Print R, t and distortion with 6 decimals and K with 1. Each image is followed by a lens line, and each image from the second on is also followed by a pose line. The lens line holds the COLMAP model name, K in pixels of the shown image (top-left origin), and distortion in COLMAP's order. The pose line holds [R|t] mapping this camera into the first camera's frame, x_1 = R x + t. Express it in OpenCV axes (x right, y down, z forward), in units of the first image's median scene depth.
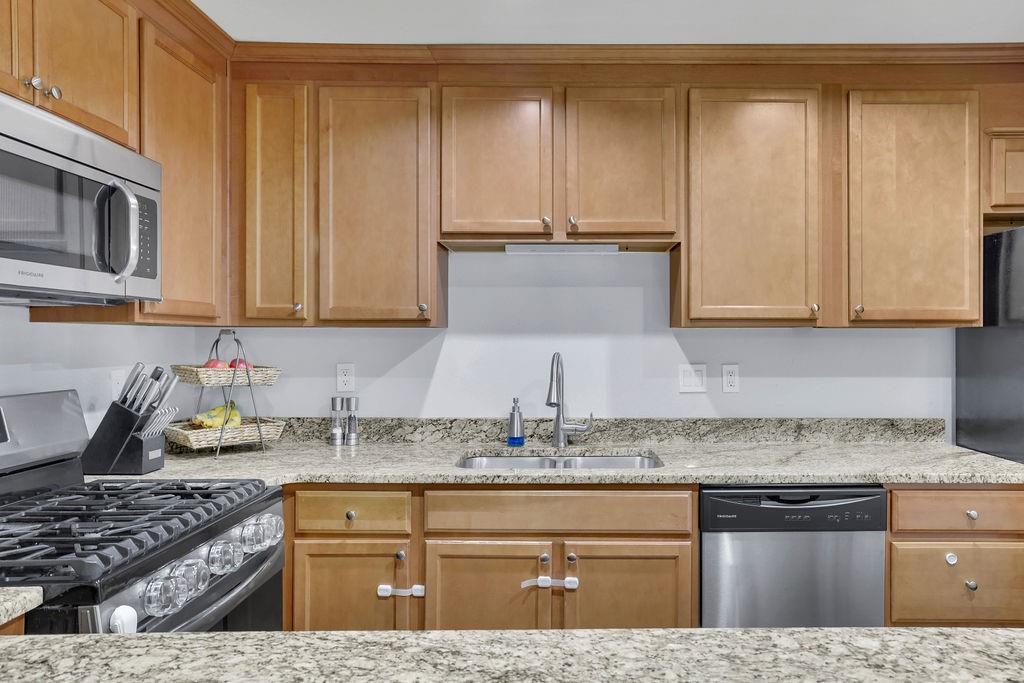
lens RADIAL K [[679.4, 0, 512.0], [0, 679.4, 341.5], [0, 0, 1]] dist [-0.011331, -0.000512]
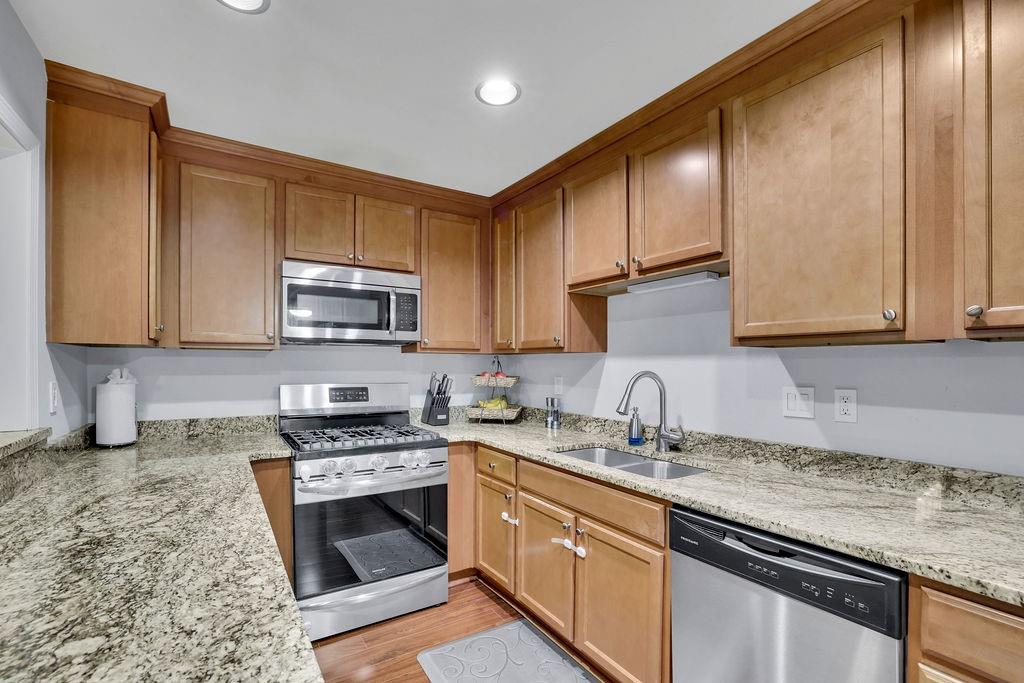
lens RADIAL K [[449.9, 0, 511.2], [0, 449.9, 371.1], [0, 0, 1]] dist [-0.019716, 0.000706]
pose [[0.538945, 0.014257, -0.842220, 0.632708], [-0.003901, 0.999888, 0.014430, 0.005801], [0.842332, -0.004492, 0.538941, 0.389466]]
